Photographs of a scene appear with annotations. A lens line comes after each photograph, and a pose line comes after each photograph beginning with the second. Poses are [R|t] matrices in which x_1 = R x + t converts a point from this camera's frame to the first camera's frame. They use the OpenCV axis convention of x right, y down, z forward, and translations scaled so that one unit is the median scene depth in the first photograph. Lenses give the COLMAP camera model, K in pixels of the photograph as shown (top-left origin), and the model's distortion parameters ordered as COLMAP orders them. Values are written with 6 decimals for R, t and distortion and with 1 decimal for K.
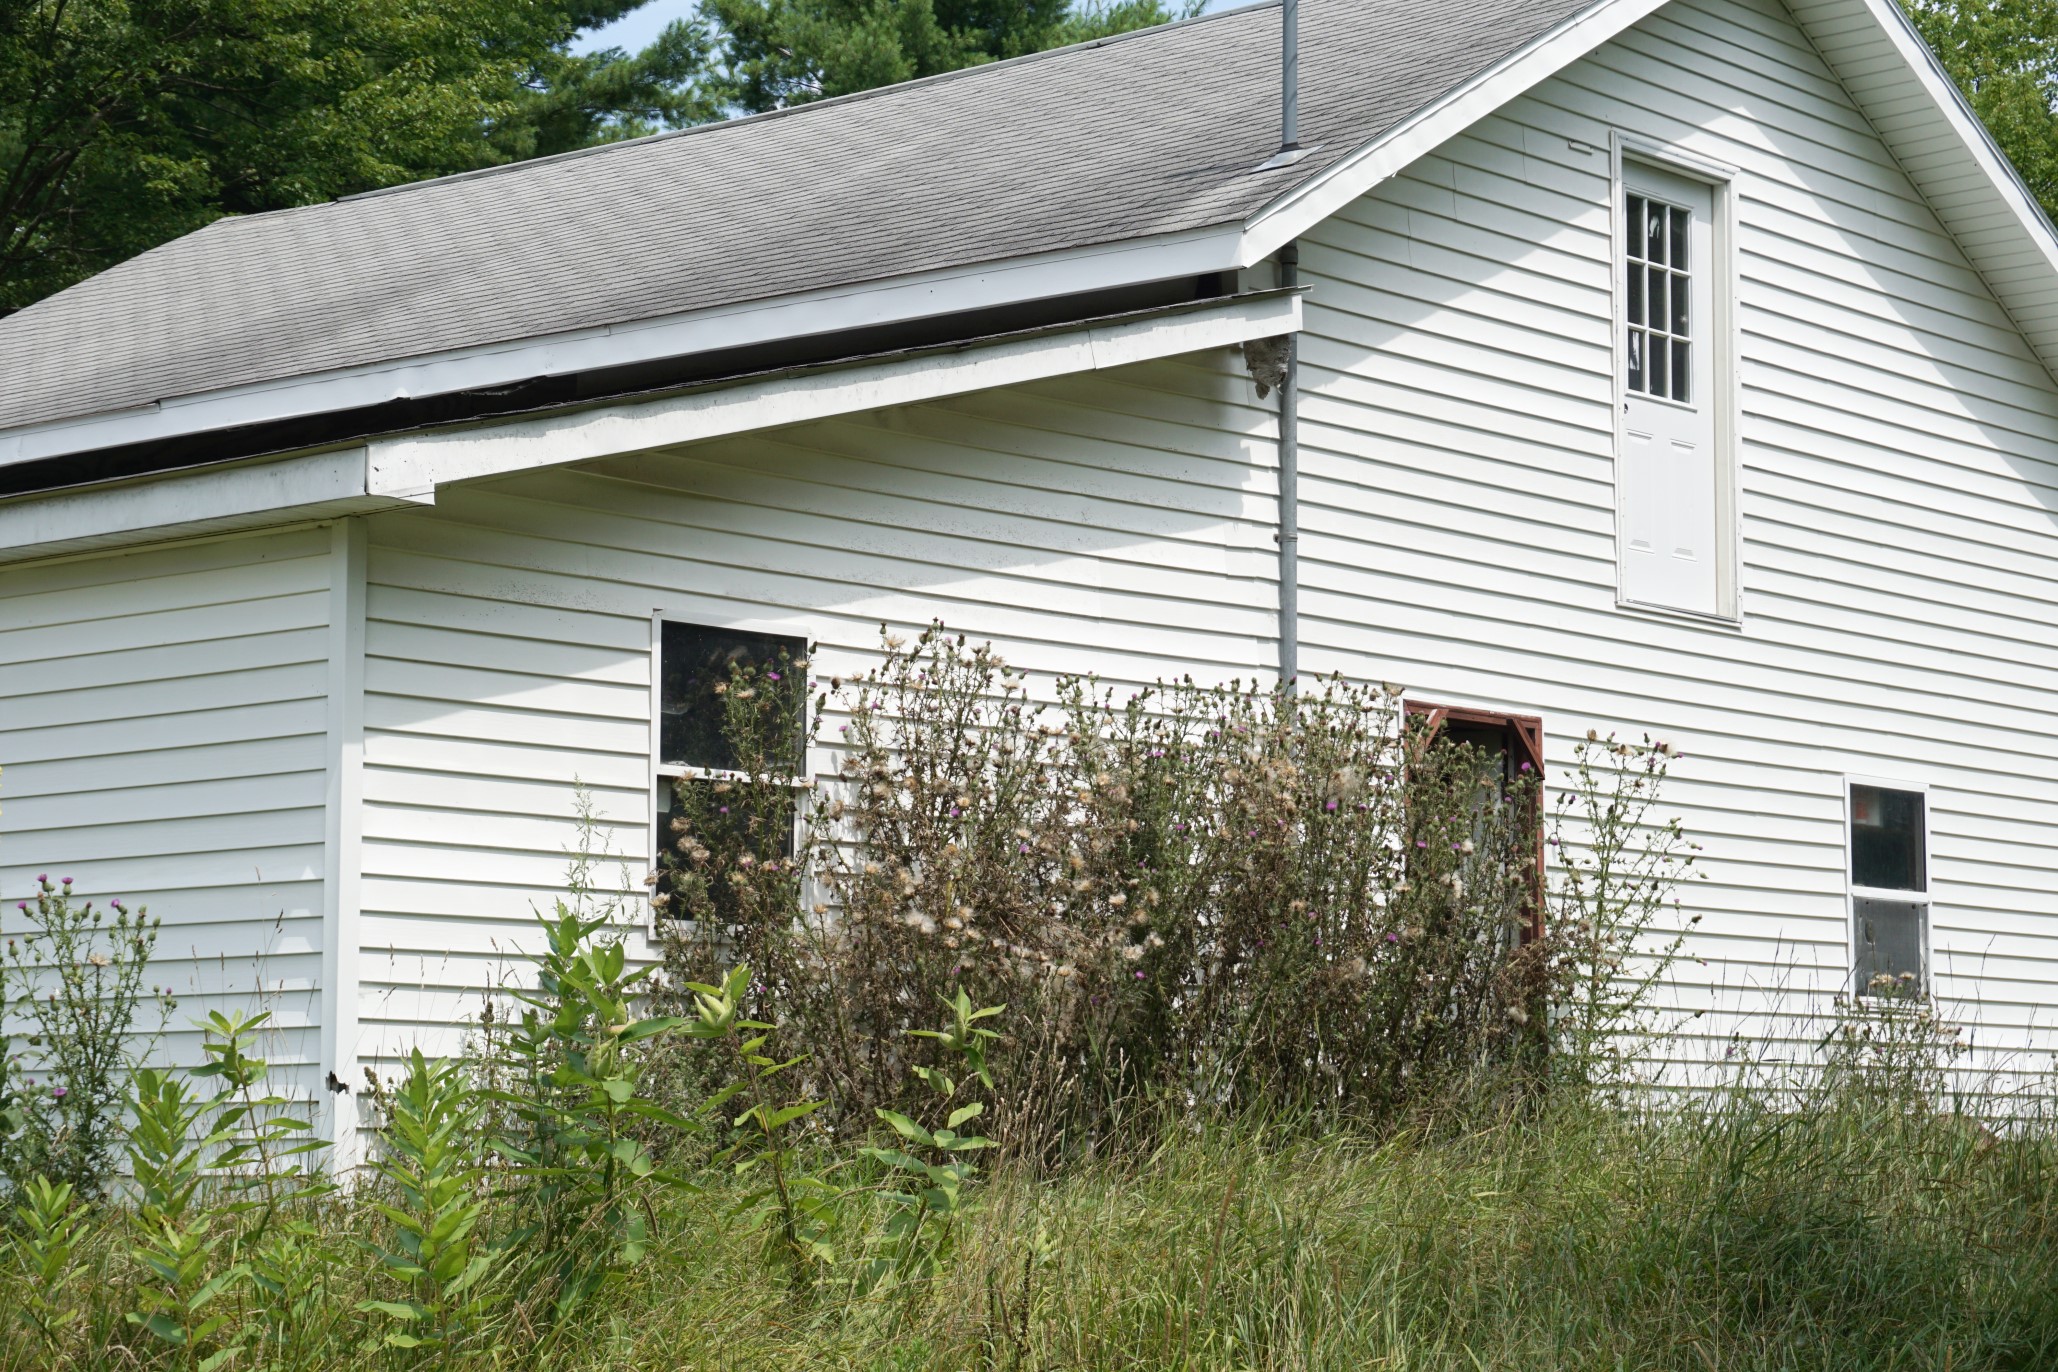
lens RADIAL K [[4340.3, 0, 1029.0], [0, 4340.3, 686.0], [0, 0, 1]] dist [-0.017875, 0.242467]
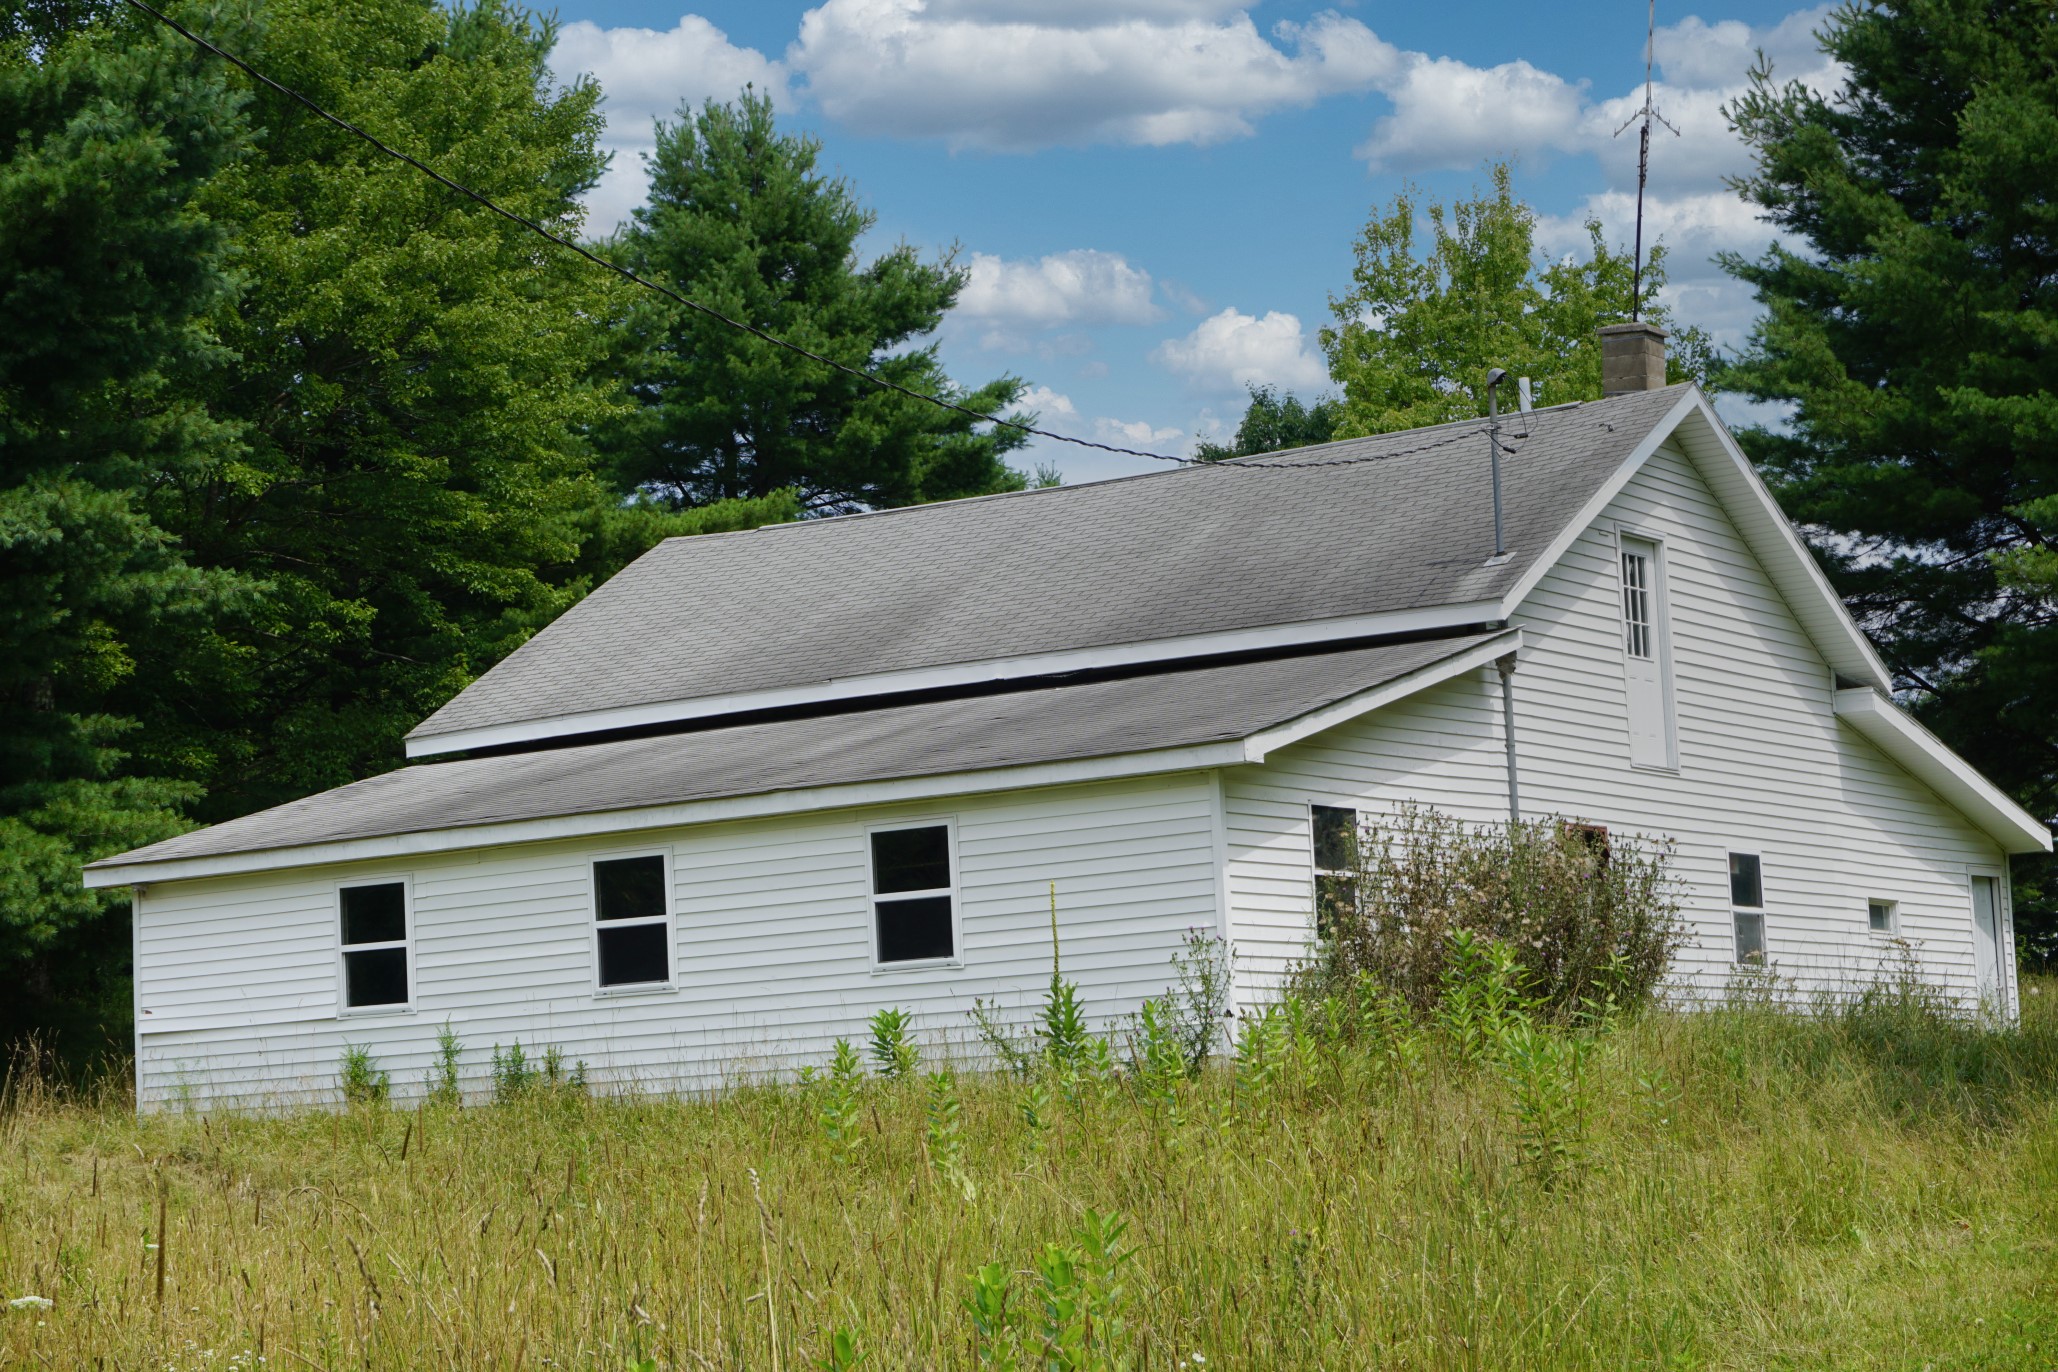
lens RADIAL K [[4340.3, 0, 1029.0], [0, 4340.3, 686.0], [0, 0, 1]] dist [-0.017875, 0.242467]
pose [[0.987867, -0.033534, 0.151638, -0.427493], [0.035649, 0.999301, -0.011252, -0.042612], [-0.151155, 0.016521, 0.988372, -0.891362]]
